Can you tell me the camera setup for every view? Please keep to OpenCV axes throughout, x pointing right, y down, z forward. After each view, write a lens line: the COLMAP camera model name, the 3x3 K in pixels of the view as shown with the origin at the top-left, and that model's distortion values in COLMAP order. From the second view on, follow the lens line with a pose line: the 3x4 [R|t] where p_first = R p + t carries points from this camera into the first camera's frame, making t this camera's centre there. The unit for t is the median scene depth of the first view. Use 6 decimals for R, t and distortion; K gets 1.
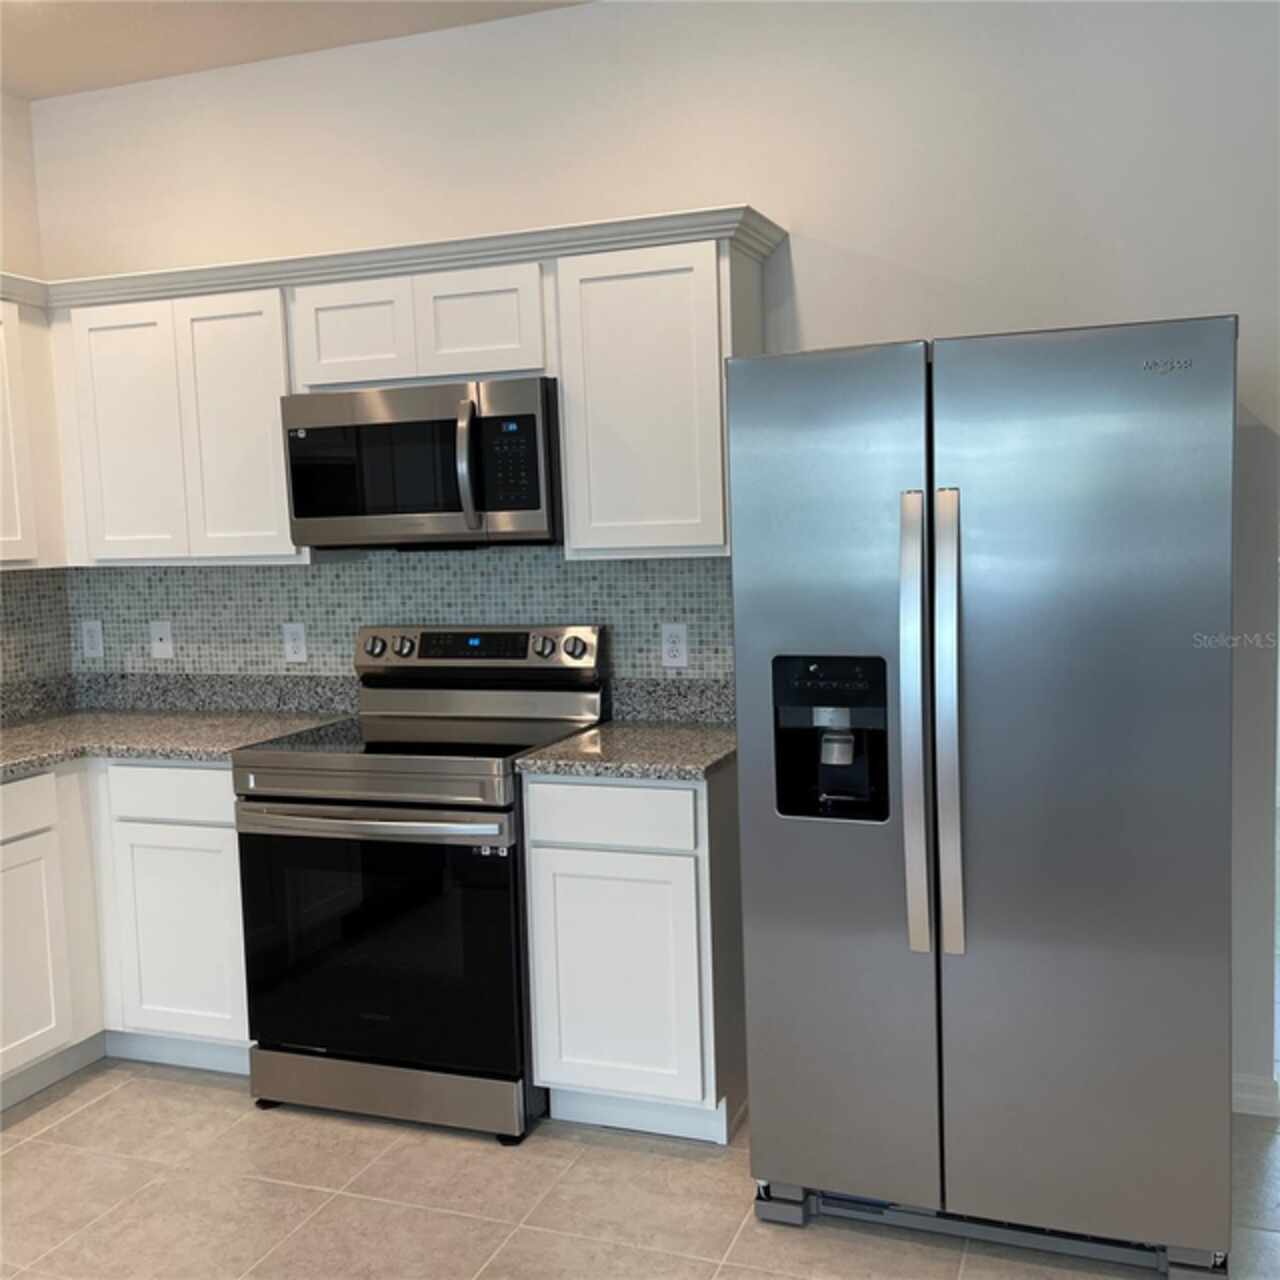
lens RADIAL K [[1290.6, 0, 648.1], [0, 1290.6, 642.7], [0, 0, 1]] dist [0.032194, 0.000000]
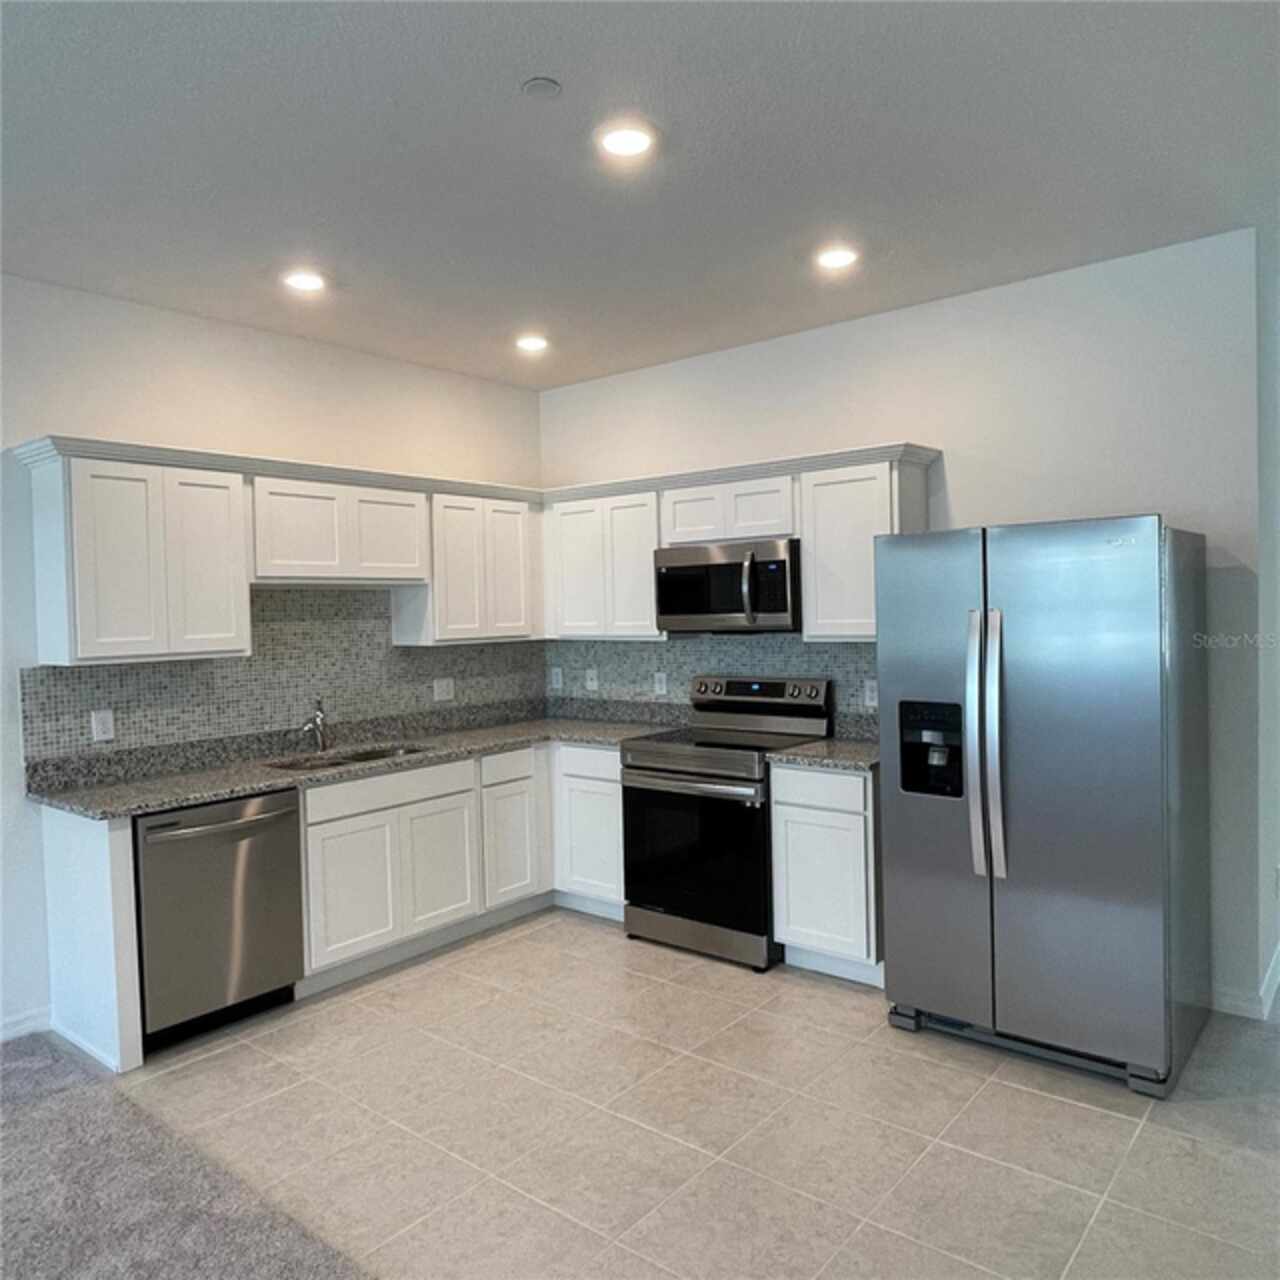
lens RADIAL K [[948.4, 0, 638.6], [0, 948.4, 634.0], [0, 0, 1]] dist [0.009330, -0.014857]
pose [[0.945362, 0.017377, -0.325560, 0.140147], [-0.035366, 0.998152, -0.049420, -0.003362], [0.324099, 0.058233, 0.944229, -0.278200]]
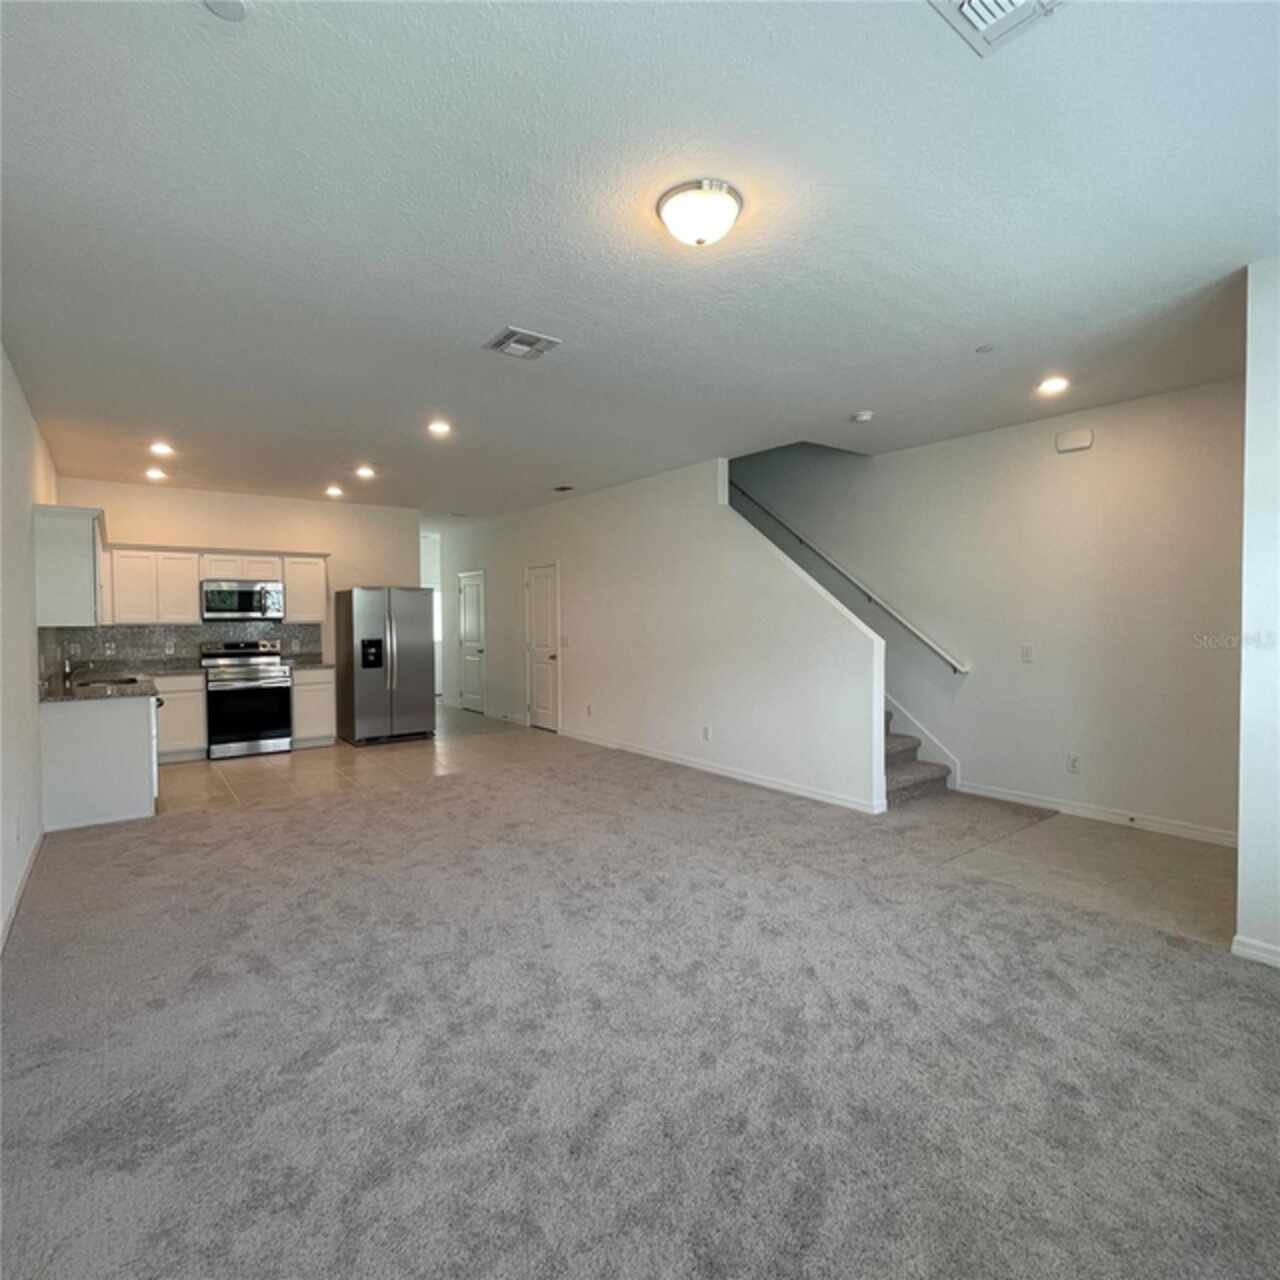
lens RADIAL K [[682.9, 0, 634.2], [0, 682.9, 638.0], [0, 0, 1]] dist [0.000225, -0.002398]
pose [[0.534832, 0.002304, 0.844955, -1.358469], [0.070258, 0.996412, -0.047189, 0.172205], [-0.842032, 0.084603, 0.532752, -1.204182]]
